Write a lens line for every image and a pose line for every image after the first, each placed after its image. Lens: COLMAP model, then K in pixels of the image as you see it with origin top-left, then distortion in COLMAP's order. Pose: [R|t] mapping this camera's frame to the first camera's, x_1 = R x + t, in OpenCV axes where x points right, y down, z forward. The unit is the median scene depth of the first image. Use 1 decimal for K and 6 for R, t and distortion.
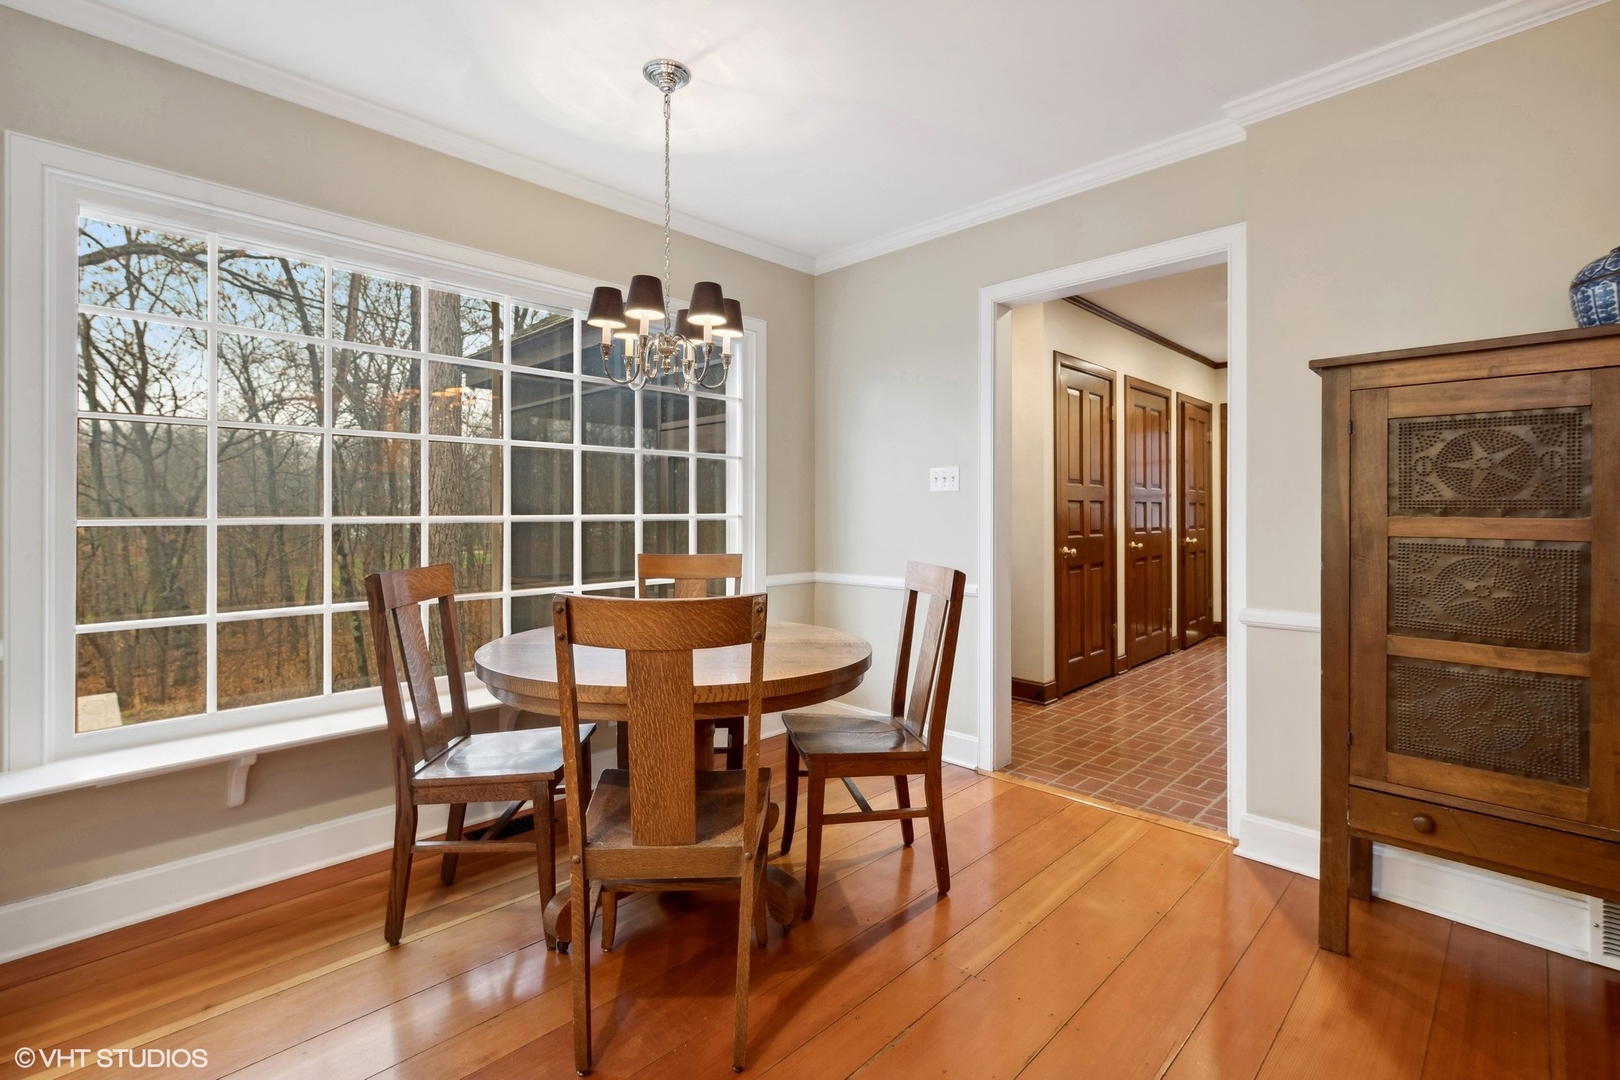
lens RADIAL K [[731.4, 0, 804.9], [0, 731.4, 512.5], [0, 0, 1]] dist [0.002867, 0.000772]
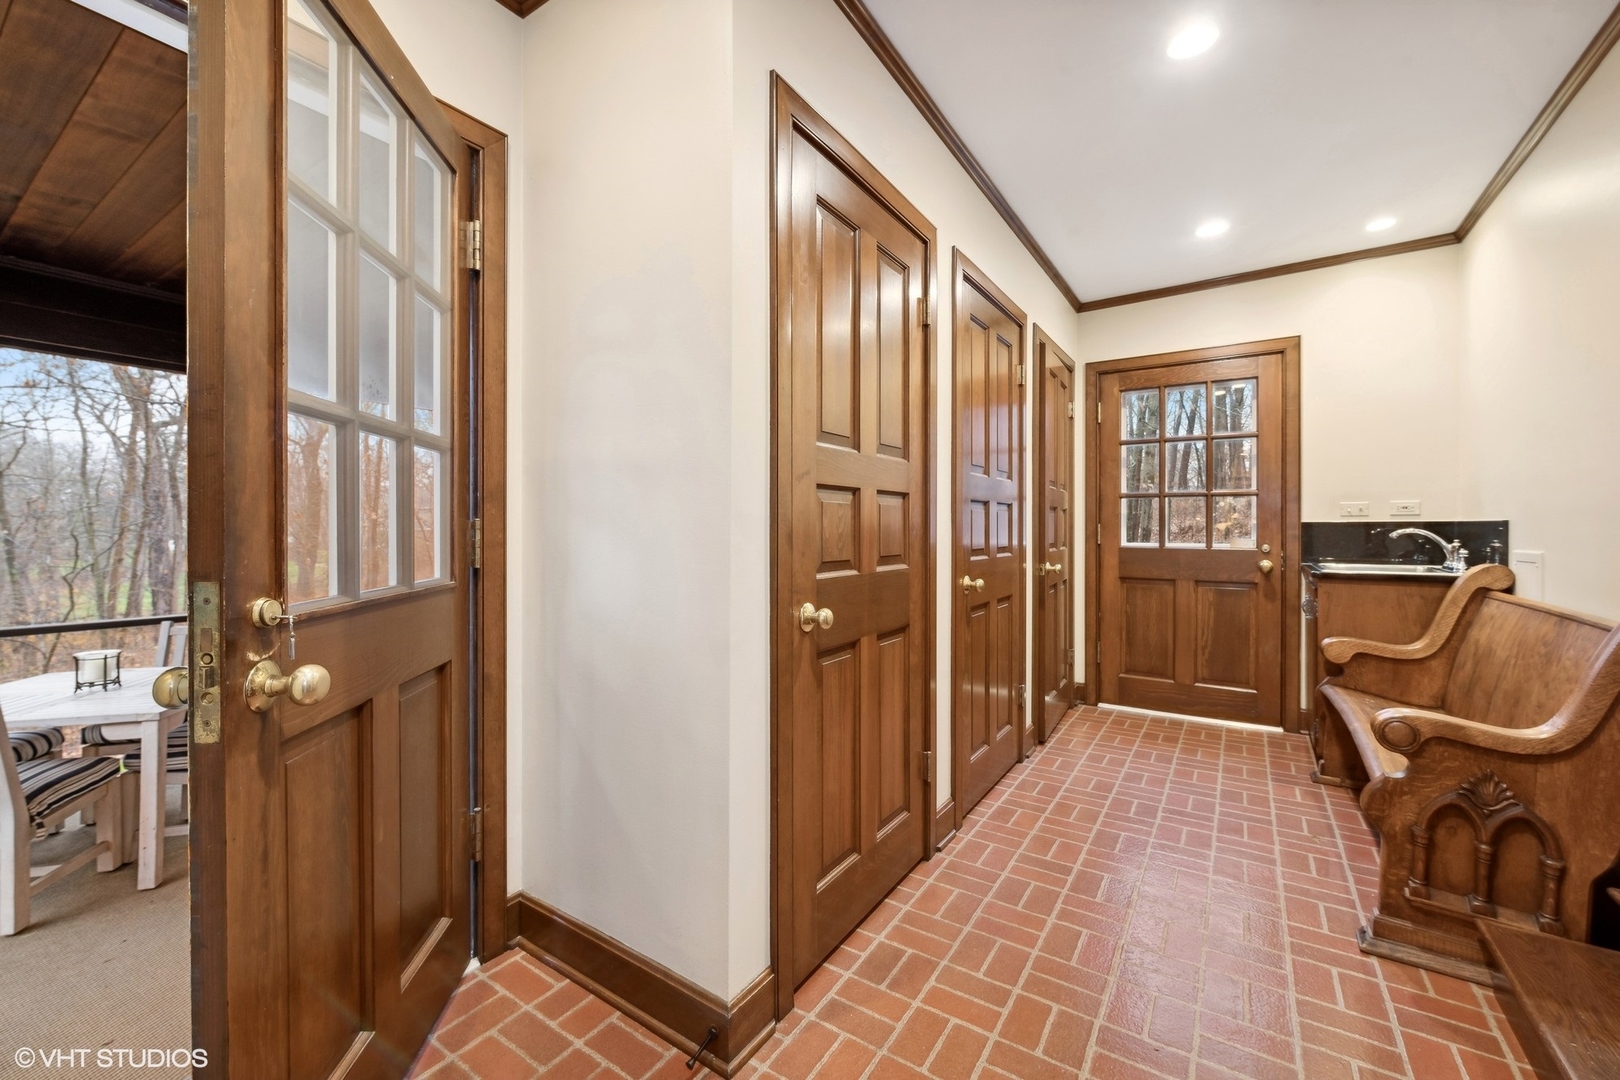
lens RADIAL K [[662.1, 0, 811.7], [0, 662.1, 528.2], [0, 0, 1]] dist [0.000273, 0.000048]
pose [[0.979800, 0.004303, 0.199934, 0.729879], [-0.004906, 0.999985, 0.002516, 0.016667], [-0.199920, -0.003446, 0.979806, 1.661563]]
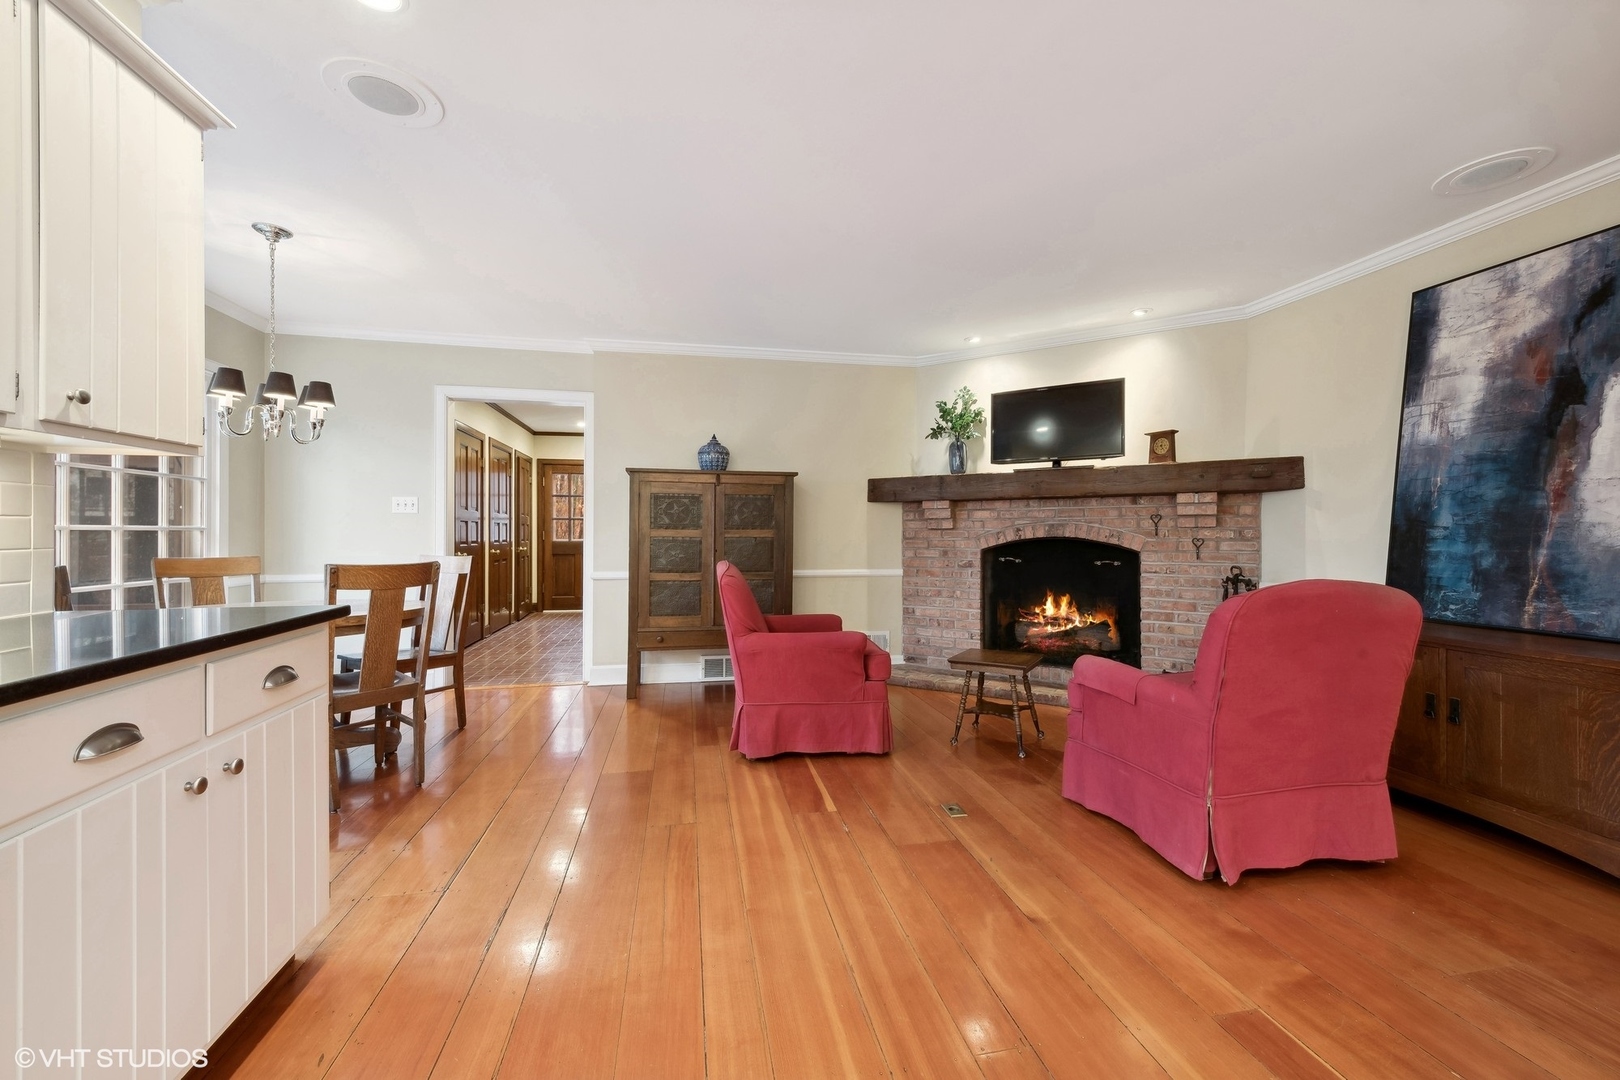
lens RADIAL K [[644.2, 0, 812.5], [0, 644.2, 535.8], [0, 0, 1]] dist [-0.000110, -0.000040]
pose [[0.554130, 0.001518, 0.832429, -0.849688], [-0.004477, 0.999989, 0.001156, 0.023907], [-0.832418, -0.004367, 0.554131, -0.813994]]
